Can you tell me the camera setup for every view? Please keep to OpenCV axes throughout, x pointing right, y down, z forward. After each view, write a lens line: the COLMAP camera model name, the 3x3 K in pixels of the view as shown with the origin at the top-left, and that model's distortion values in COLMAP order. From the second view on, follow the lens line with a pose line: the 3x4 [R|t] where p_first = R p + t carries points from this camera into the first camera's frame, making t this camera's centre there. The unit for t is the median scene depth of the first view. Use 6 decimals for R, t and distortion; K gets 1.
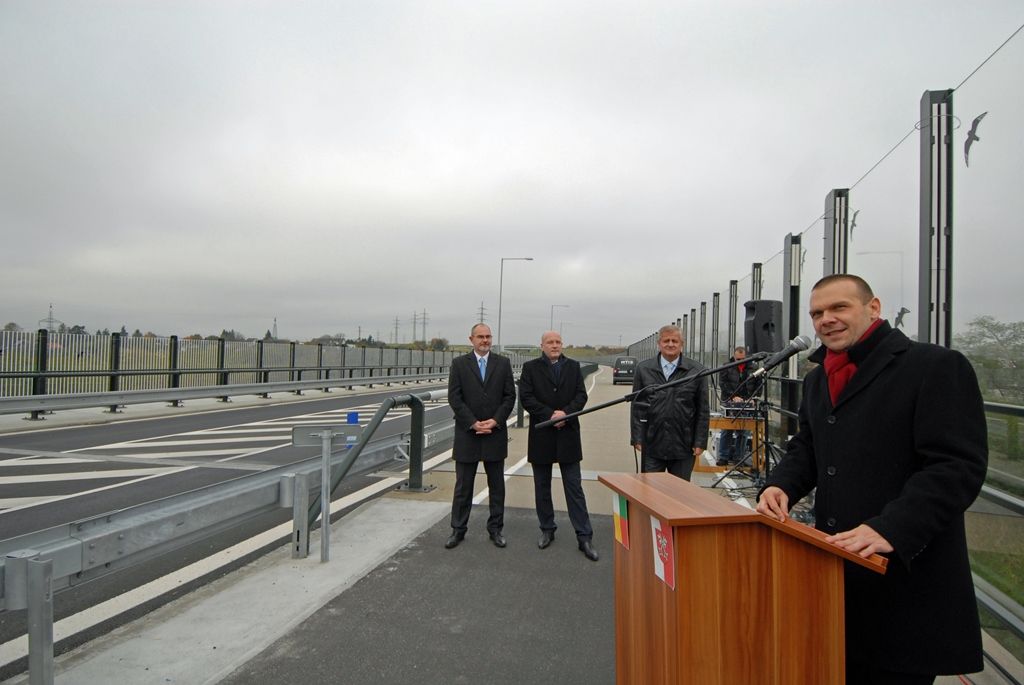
lens RADIAL K [[564.0, 0, 537.4], [0, 564.0, 374.5], [0, 0, 1]] dist [0.018056, -0.012648]
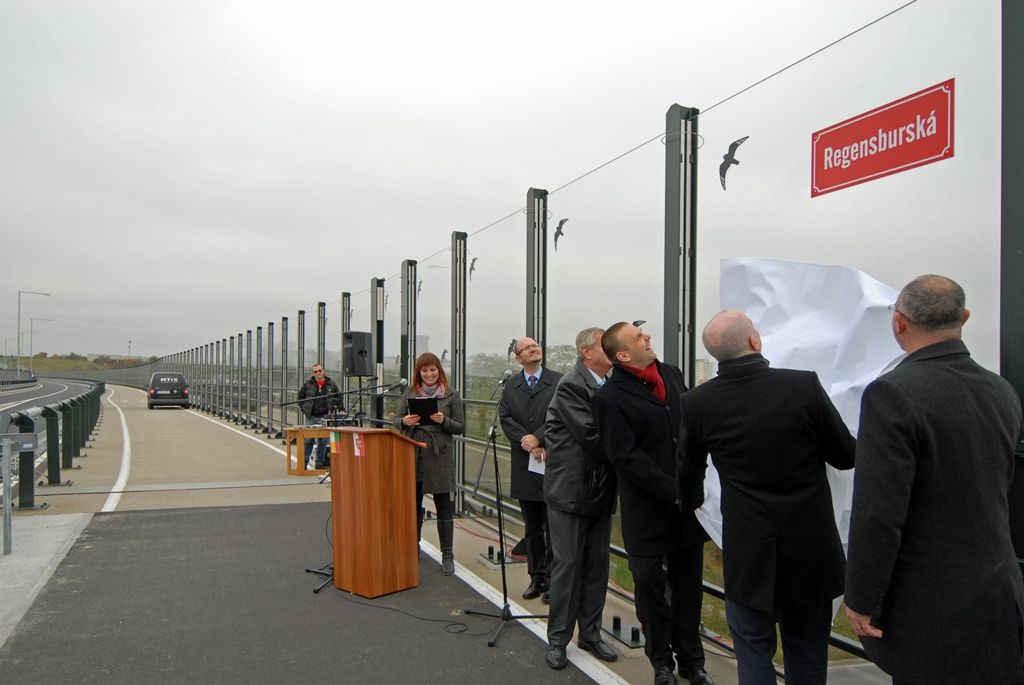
lens RADIAL K [[766.5, 0, 489.8], [0, 766.5, 387.7], [0, 0, 1]] dist [0.078422, -0.050037]
pose [[0.829657, 0.003878, 0.558261, -0.454252], [0.003257, 0.999925, -0.011787, 0.019889], [-0.558265, 0.011597, 0.829582, -0.846809]]
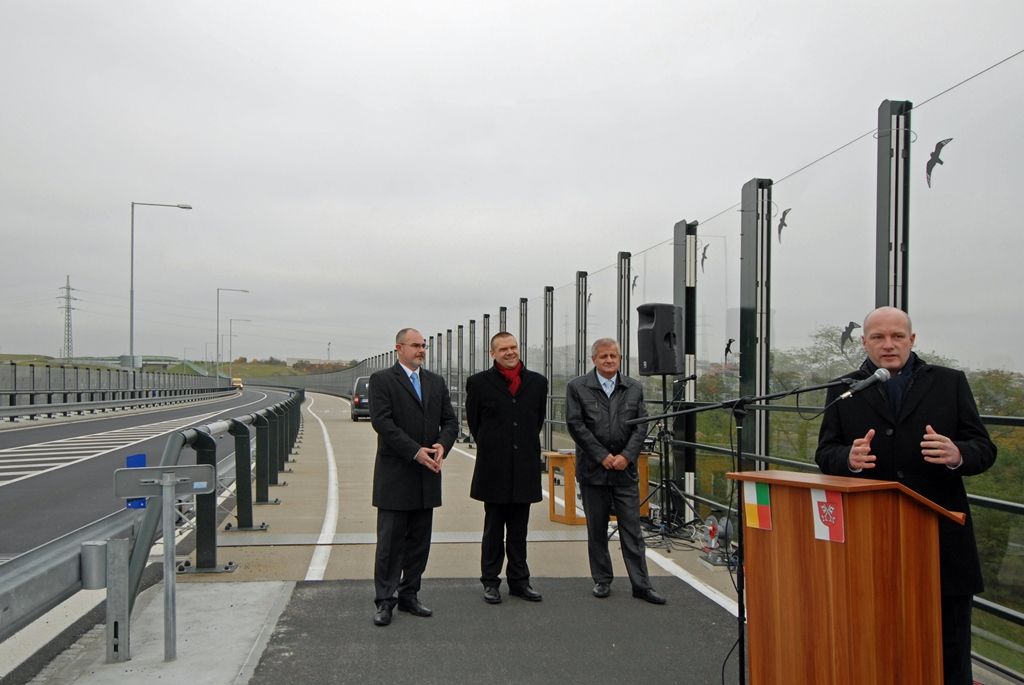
lens RADIAL K [[928.3, 0, 506.5], [0, 928.3, 421.6], [0, 0, 1]] dist [0.066853, 0.000000]
pose [[0.940384, -0.010604, 0.339948, -0.378623], [0.005410, 0.999854, 0.016223, 0.016988], [-0.340070, -0.013417, 0.940304, -0.242735]]
